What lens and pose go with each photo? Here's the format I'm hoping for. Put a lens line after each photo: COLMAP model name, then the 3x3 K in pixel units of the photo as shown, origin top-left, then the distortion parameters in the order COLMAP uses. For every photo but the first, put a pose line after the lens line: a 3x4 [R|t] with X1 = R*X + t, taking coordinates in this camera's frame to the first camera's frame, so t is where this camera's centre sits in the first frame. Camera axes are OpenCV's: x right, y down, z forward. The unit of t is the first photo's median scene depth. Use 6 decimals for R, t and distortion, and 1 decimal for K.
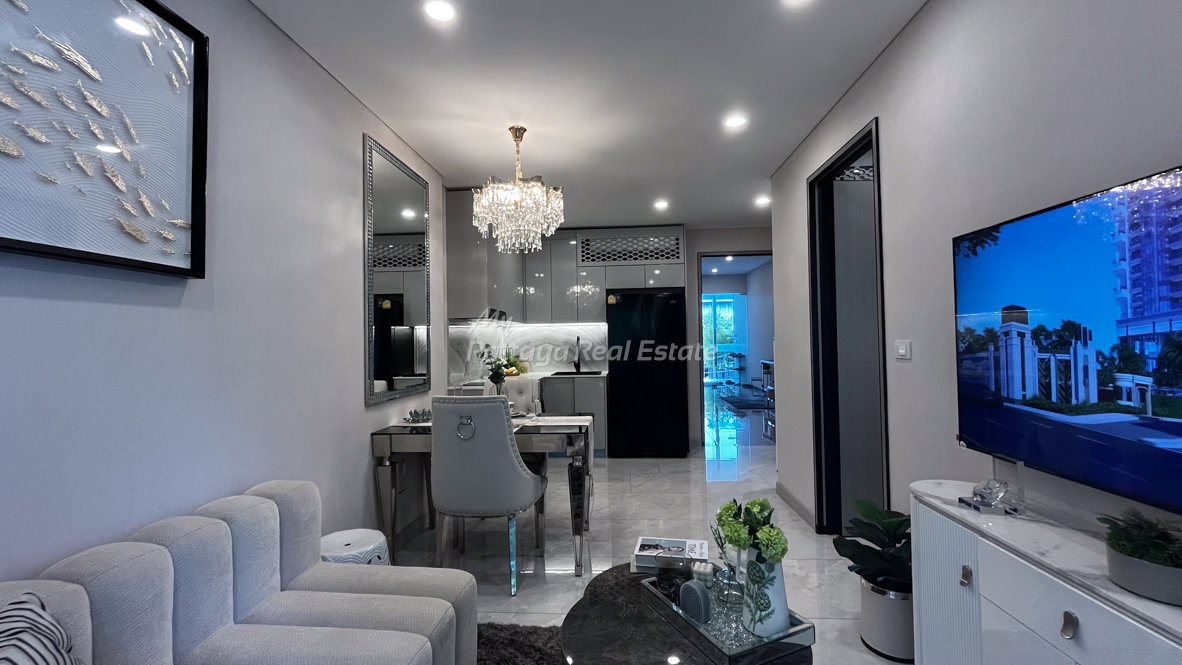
lens RADIAL K [[484.6, 0, 589.5], [0, 484.6, 333.3], [0, 0, 1]] dist [-0.001096, -0.000154]
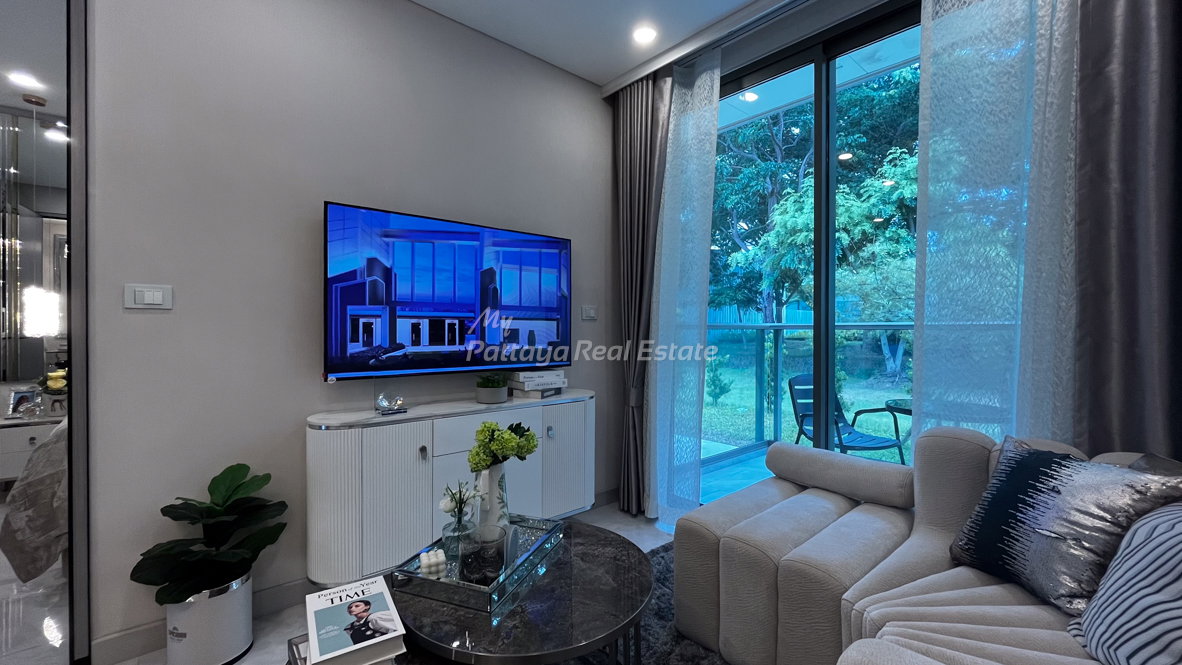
lens RADIAL K [[484.6, 0, 592.9], [0, 484.6, 331.2], [0, 0, 1]] dist [-0.001096, -0.000154]
pose [[-0.707866, 0.010225, 0.706272, -0.452039], [-0.002040, 0.999861, -0.016520, 0.116072], [-0.706343, -0.013135, -0.707748, 1.230180]]
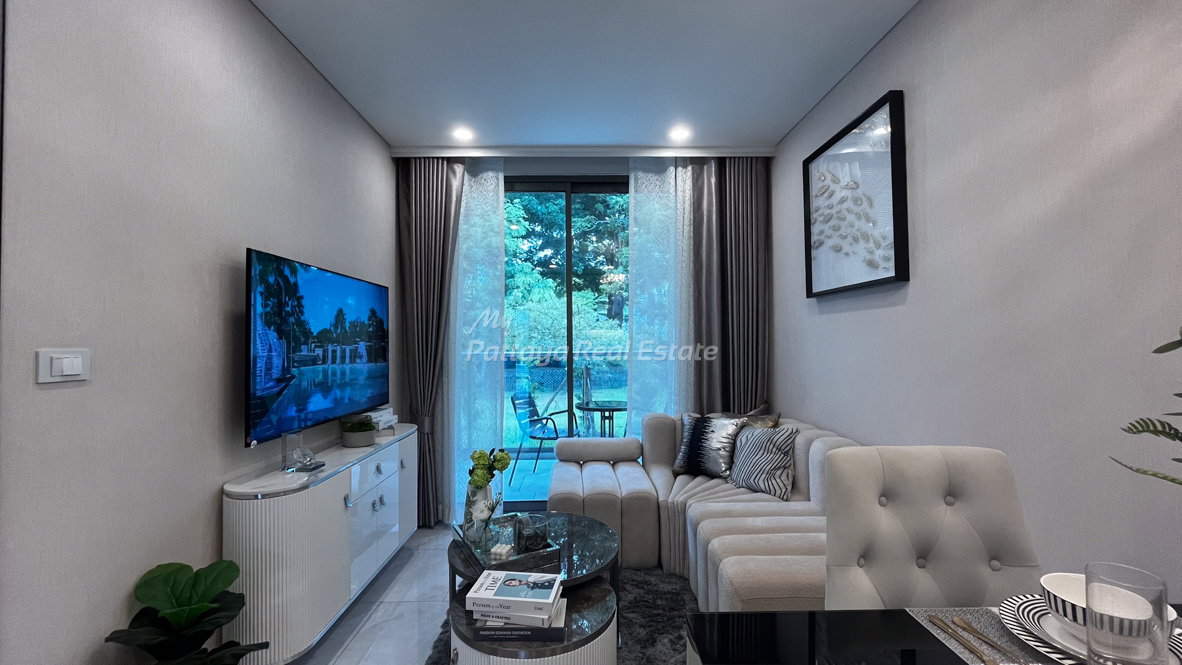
lens RADIAL K [[484.6, 0, 584.9], [0, 484.6, 335.1], [0, 0, 1]] dist [-0.001096, -0.000154]
pose [[-0.996390, 0.026531, -0.080637, 0.109106], [0.029085, 0.999106, -0.030666, 0.039301], [0.079751, -0.032900, -0.996272, 1.887463]]
